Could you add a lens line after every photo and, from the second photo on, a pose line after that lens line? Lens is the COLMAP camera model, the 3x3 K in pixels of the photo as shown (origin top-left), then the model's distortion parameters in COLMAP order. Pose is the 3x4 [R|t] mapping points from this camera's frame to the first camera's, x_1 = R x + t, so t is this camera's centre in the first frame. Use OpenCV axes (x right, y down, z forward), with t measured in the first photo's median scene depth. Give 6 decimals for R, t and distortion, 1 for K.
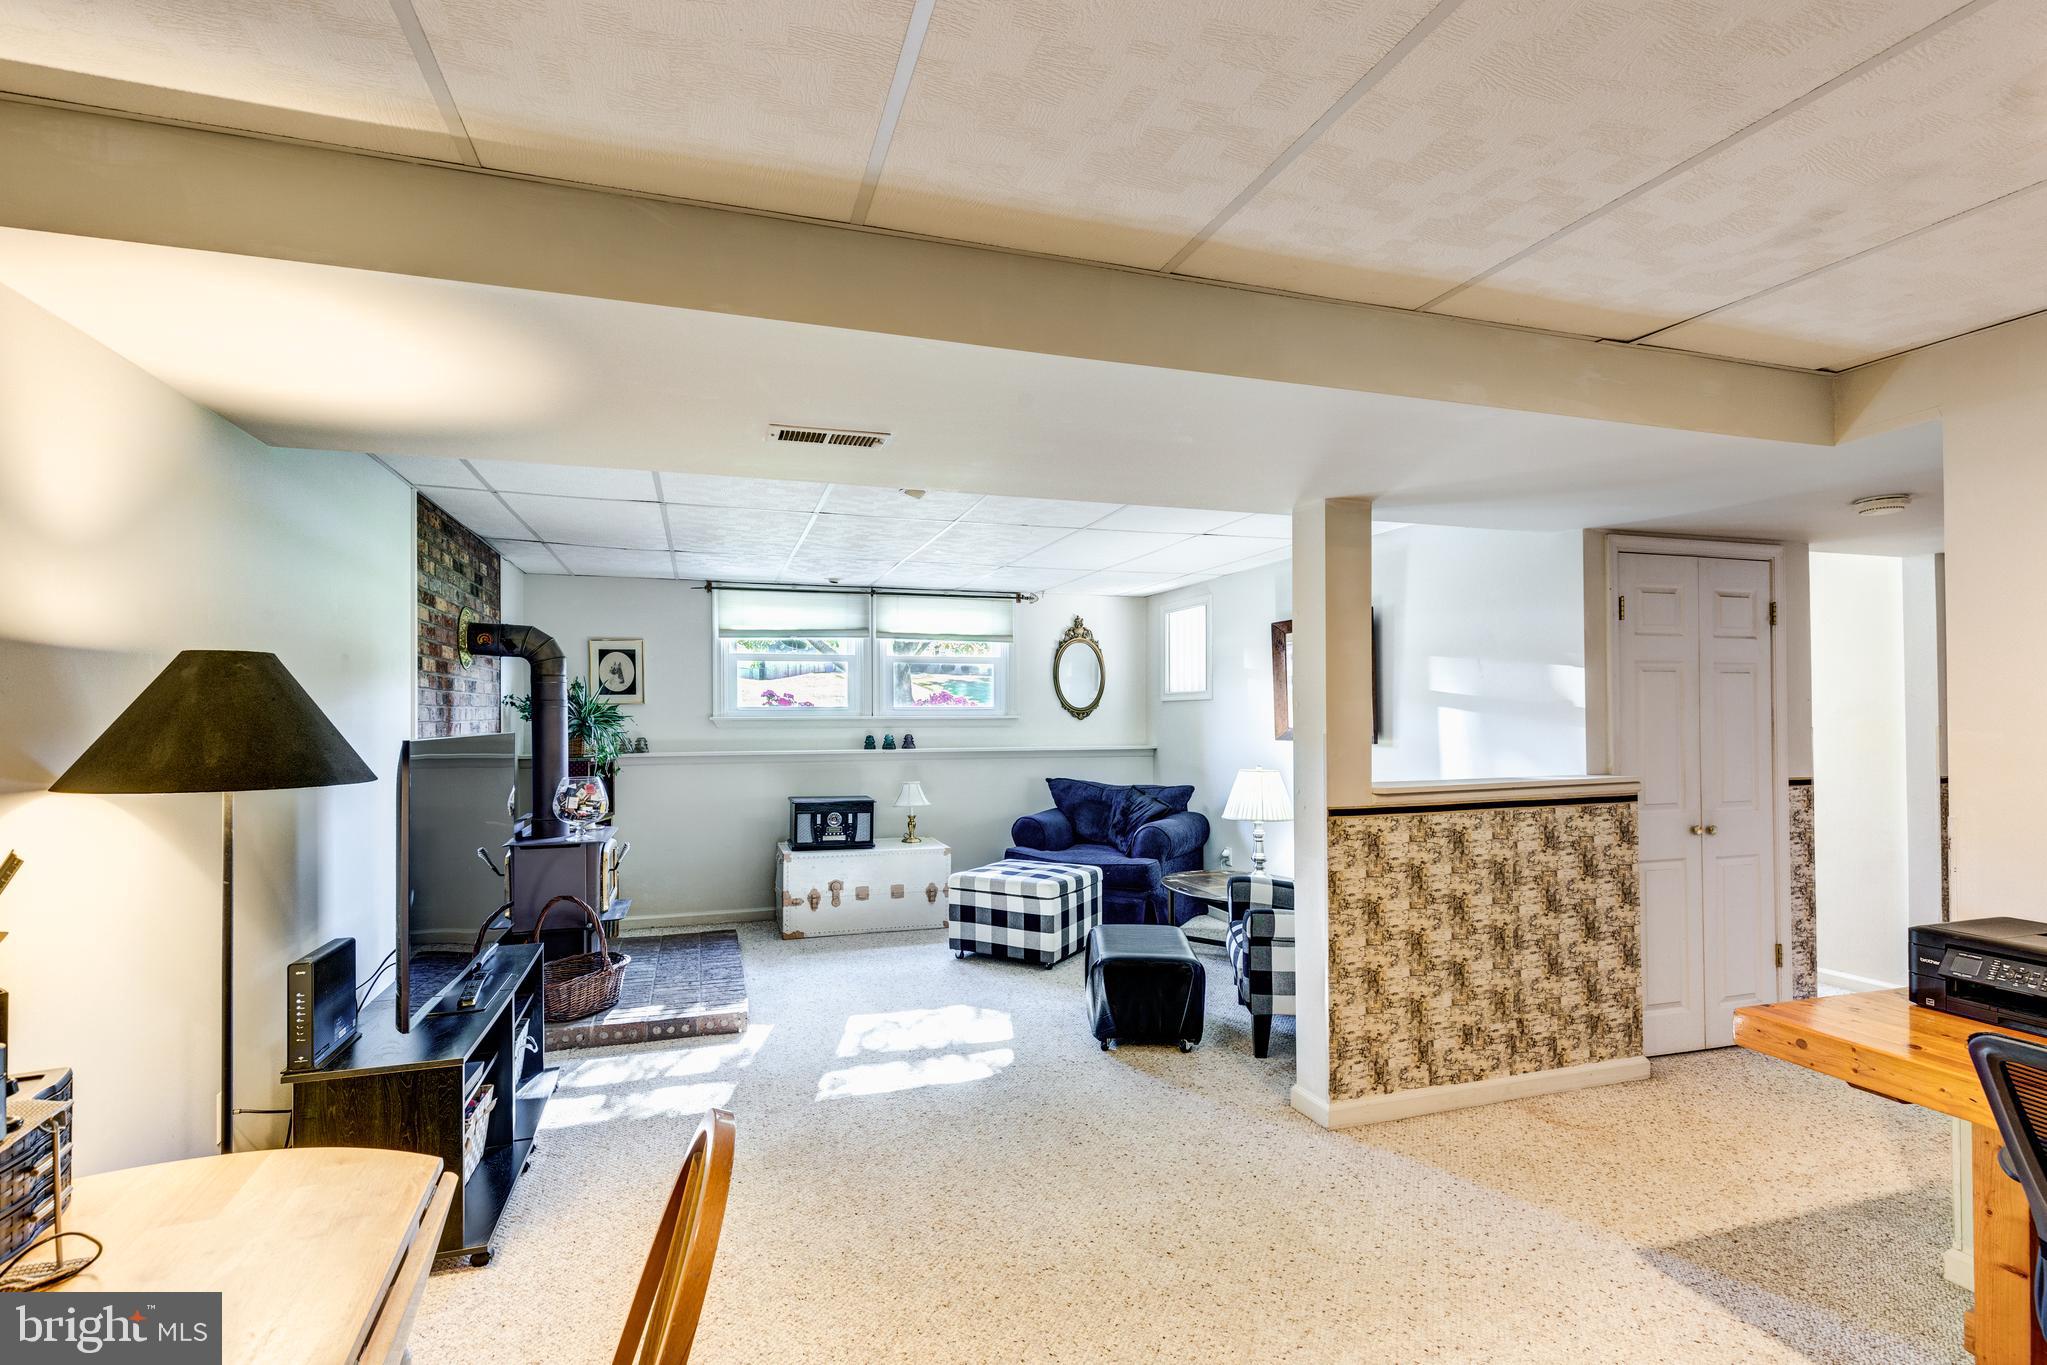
lens RADIAL K [[953.6, 0, 983.8], [0, 953.6, 706.8], [0, 0, 1]] dist [0.010994, -0.000261]
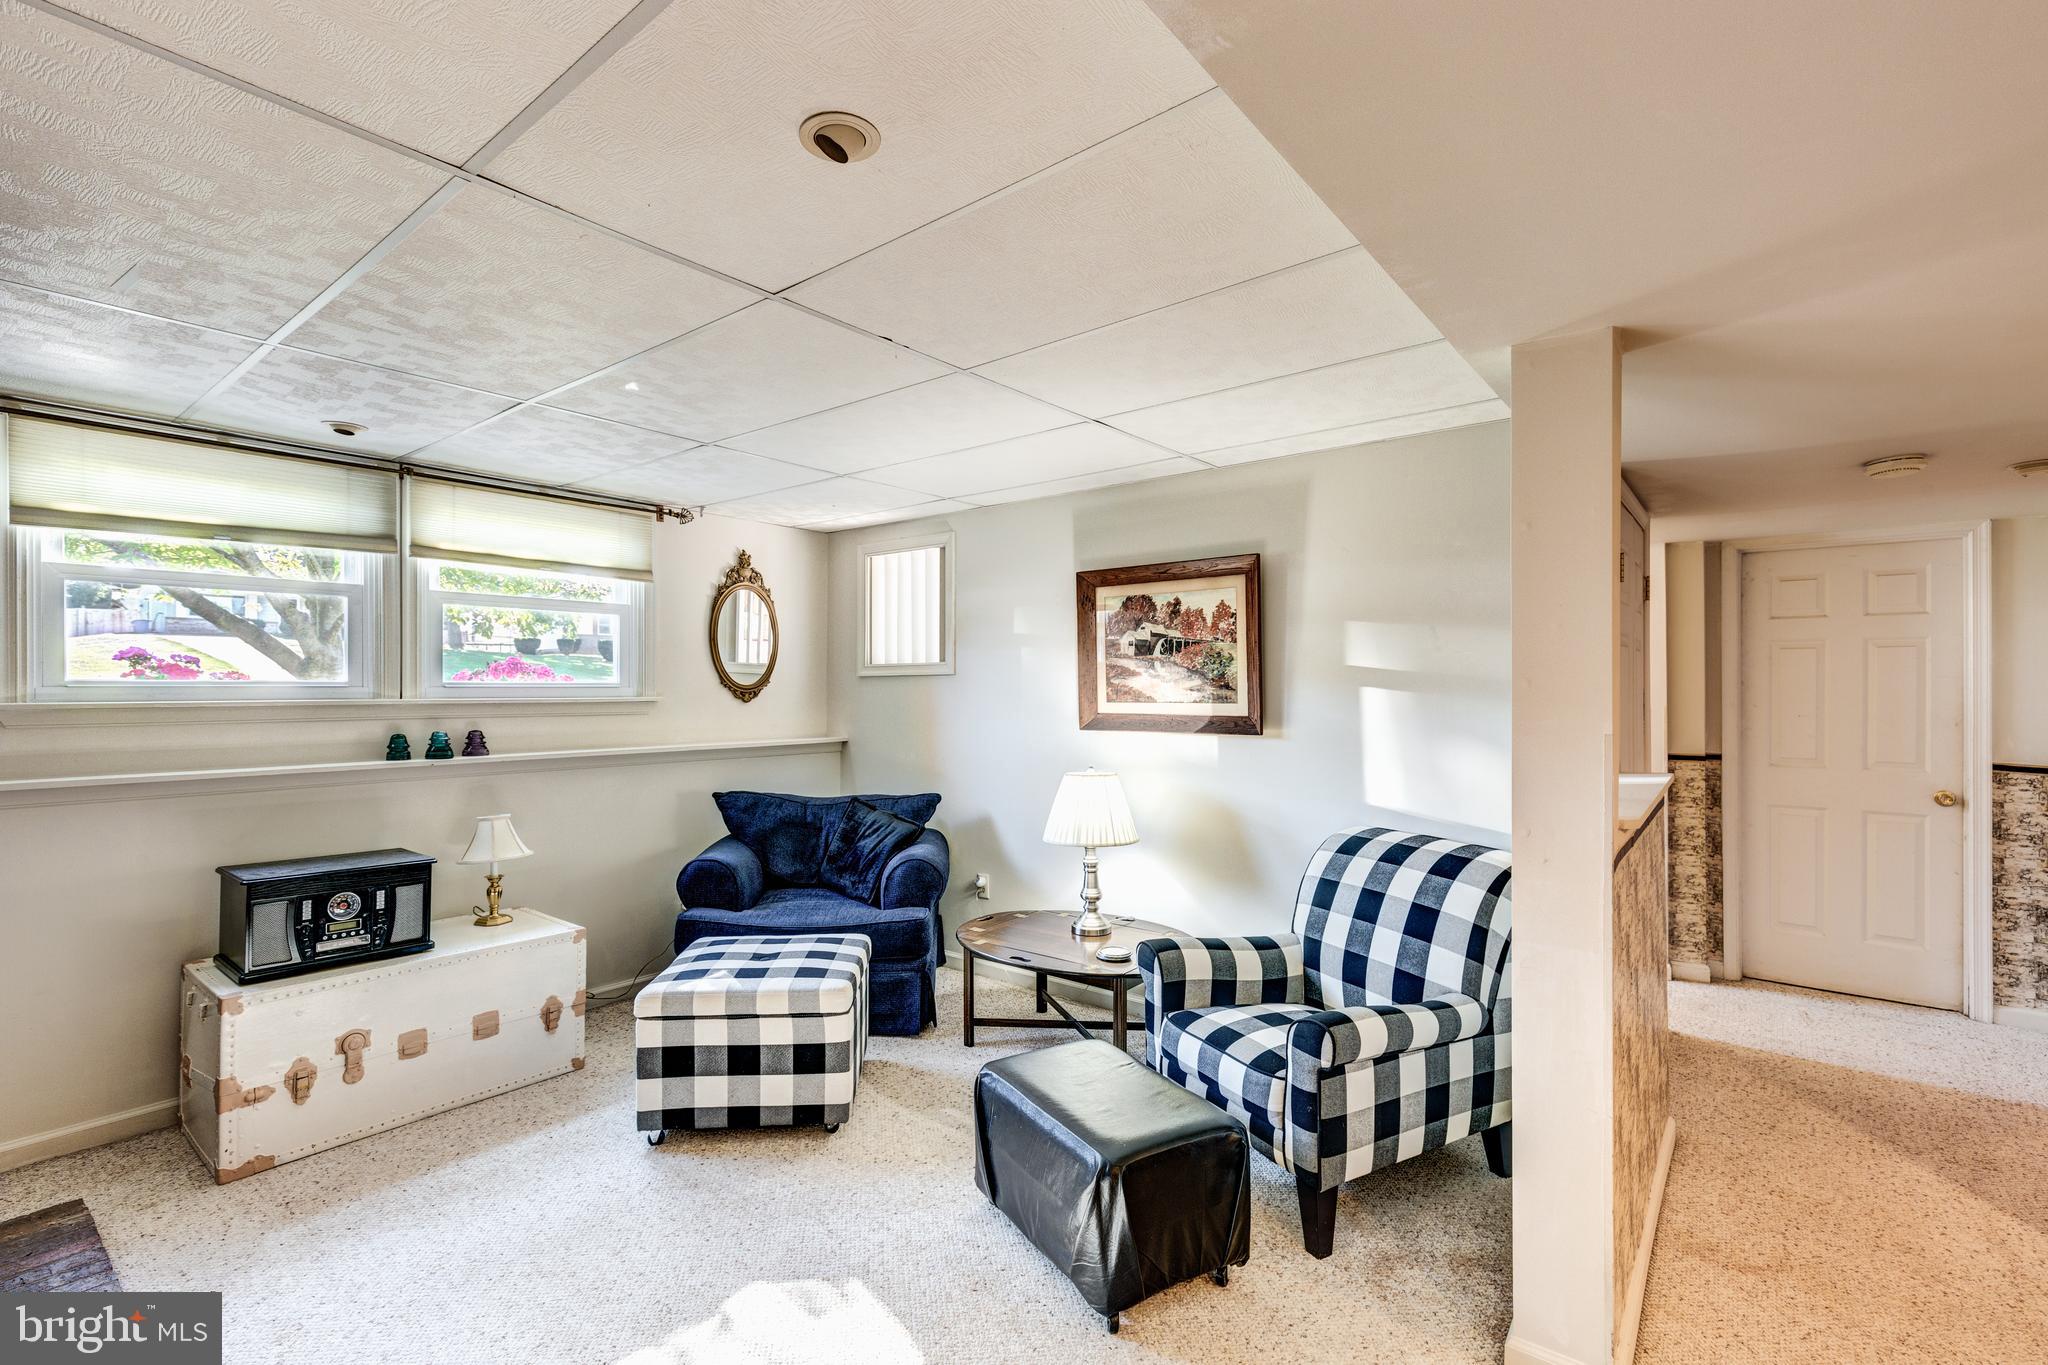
lens RADIAL K [[932.0, 0, 986.8], [0, 932.0, 690.4], [0, 0, 1]] dist [0.004973, 0.000658]
pose [[0.833772, 0.000849, 0.552108, -0.165327], [-0.004911, 0.999971, 0.005878, 0.000197], [-0.552087, -0.007613, 0.833752, 0.458827]]
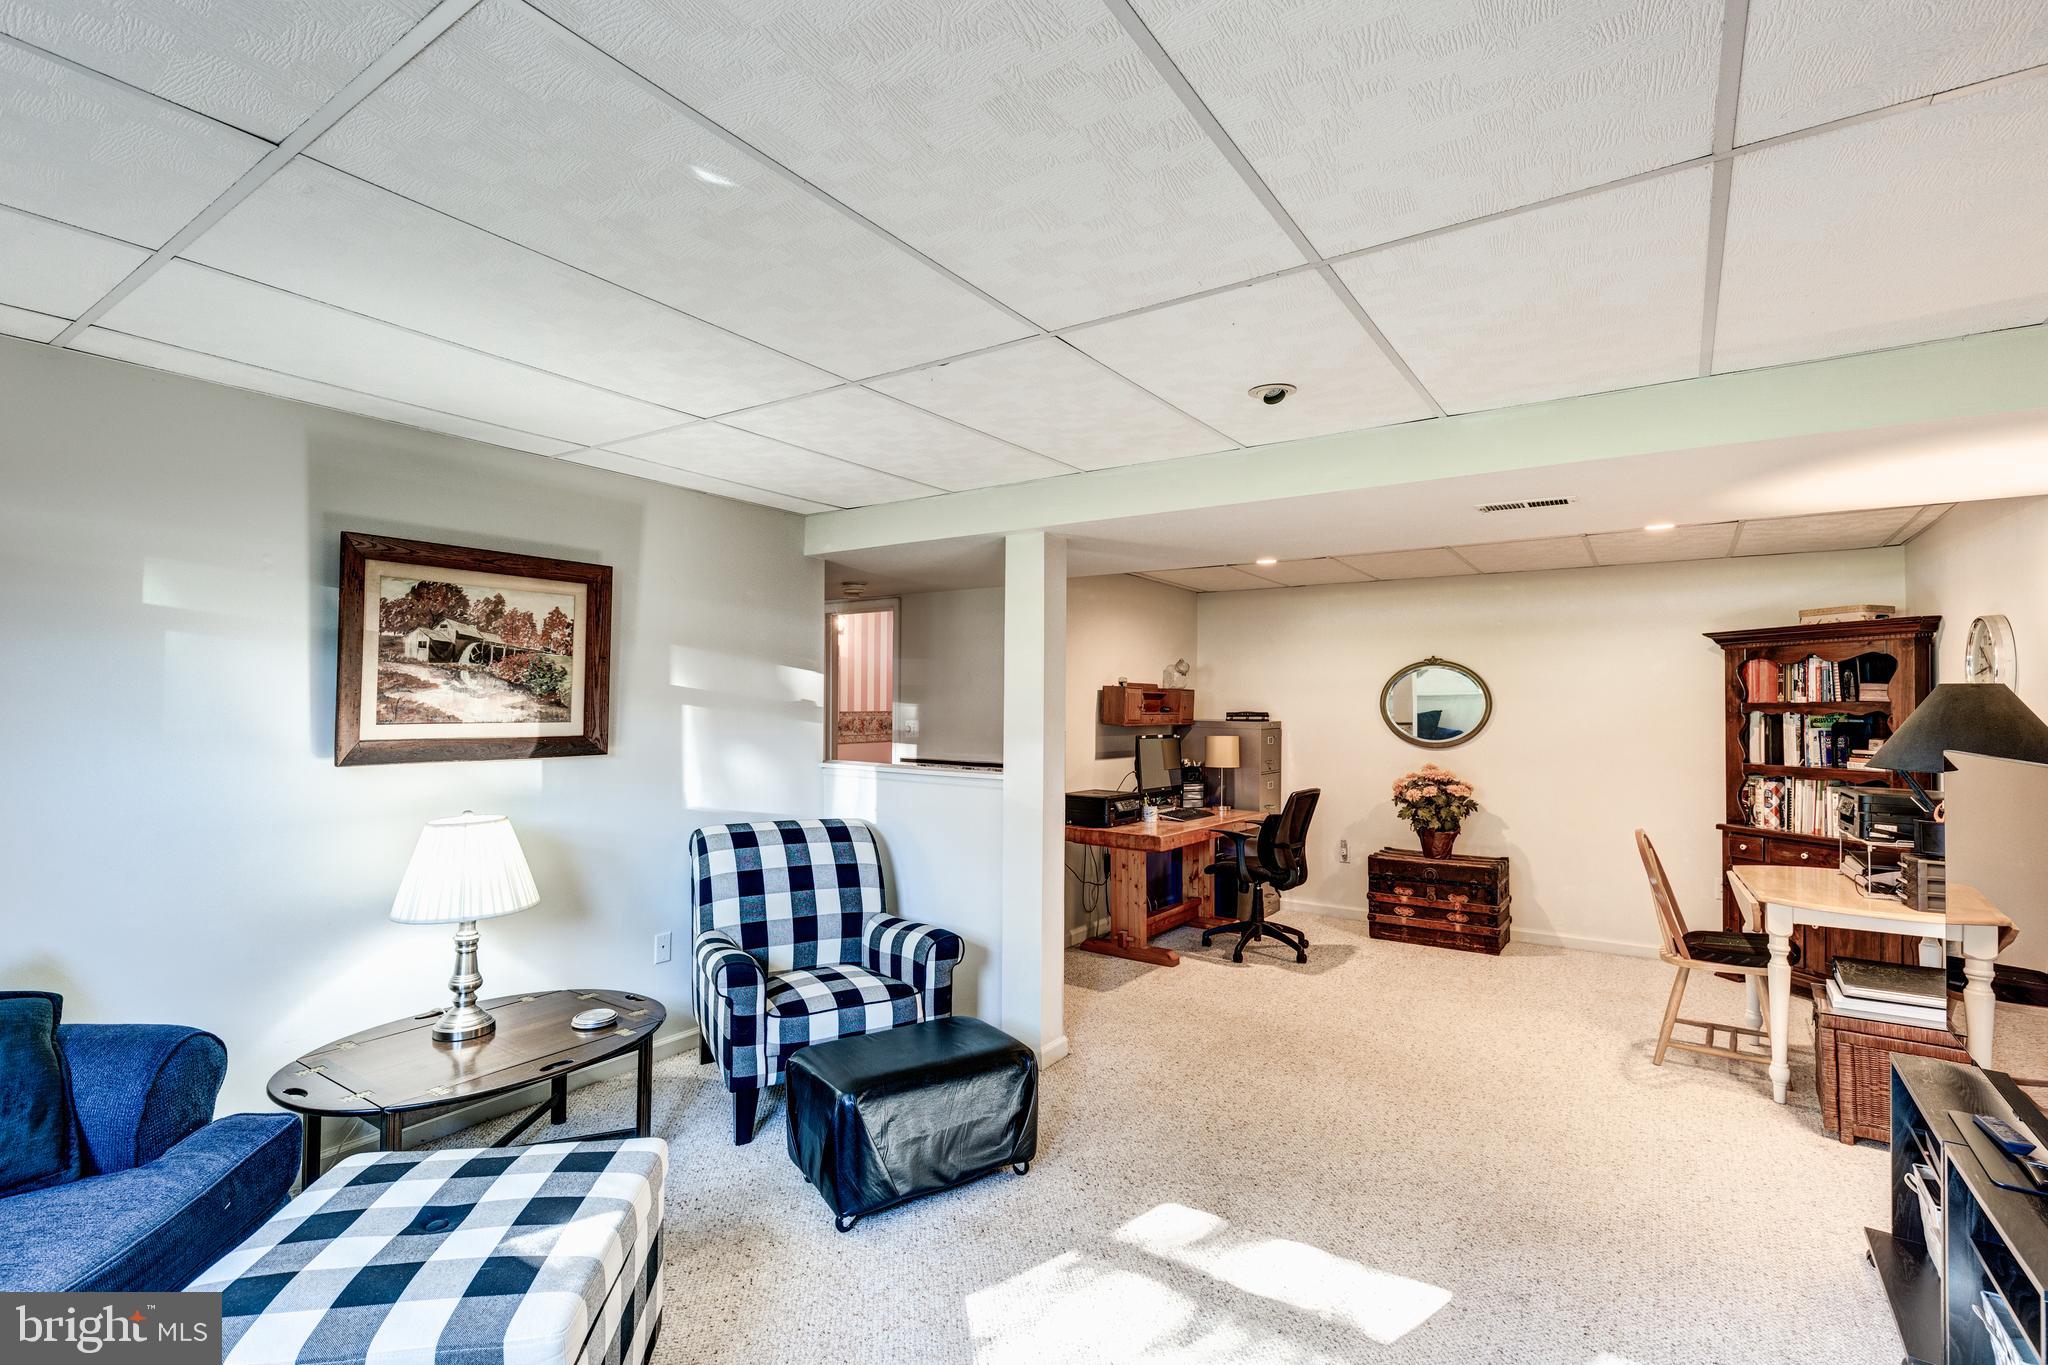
lens RADIAL K [[885.9, 0, 1126.0], [0, 885.9, 686.8], [0, 0, 1]] dist [0.028781, -0.000021]
pose [[-0.667500, 0.011965, 0.744514, -0.339214], [-0.012333, 0.999556, -0.027122, 0.000873], [-0.744507, -0.027286, -0.667056, 1.072274]]
